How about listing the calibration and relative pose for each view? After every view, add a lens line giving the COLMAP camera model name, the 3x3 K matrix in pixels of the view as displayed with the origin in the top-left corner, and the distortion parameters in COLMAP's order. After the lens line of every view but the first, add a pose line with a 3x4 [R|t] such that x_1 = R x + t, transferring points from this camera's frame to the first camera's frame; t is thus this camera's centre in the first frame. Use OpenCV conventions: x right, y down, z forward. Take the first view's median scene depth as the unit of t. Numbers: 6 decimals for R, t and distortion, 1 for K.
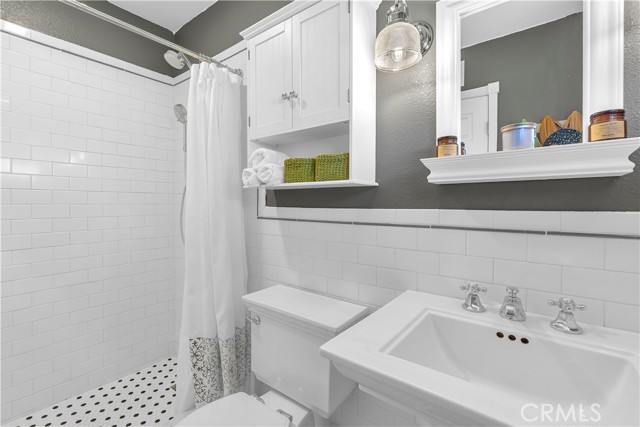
lens RADIAL K [[282.1, 0, 320.1], [0, 282.1, 210.5], [0, 0, 1]] dist [0.007292, 0.000932]
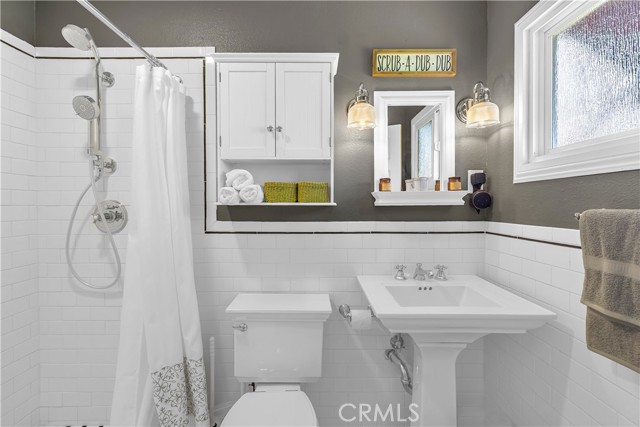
lens RADIAL K [[282.1, 0, 318.0], [0, 282.1, 210.6], [0, 0, 1]] dist [0.007292, 0.000932]
pose [[0.786670, -0.017685, 0.617121, -0.663363], [0.016098, 0.999837, 0.008131, -0.068080], [-0.617164, 0.003538, 0.786827, -0.040282]]
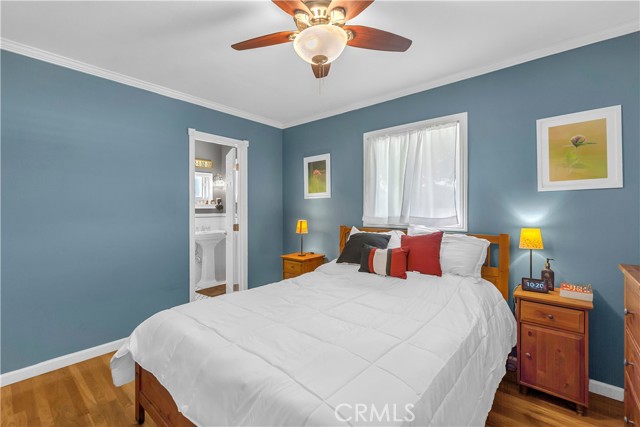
lens RADIAL K [[282.1, 0, 318.2], [0, 282.1, 212.4], [0, 0, 1]] dist [0.007292, 0.000932]
pose [[0.059981, -0.016235, 0.998067, -3.450599], [0.013014, 0.999795, 0.015481, -0.059627], [-0.998115, 0.012060, 0.060180, -1.219772]]
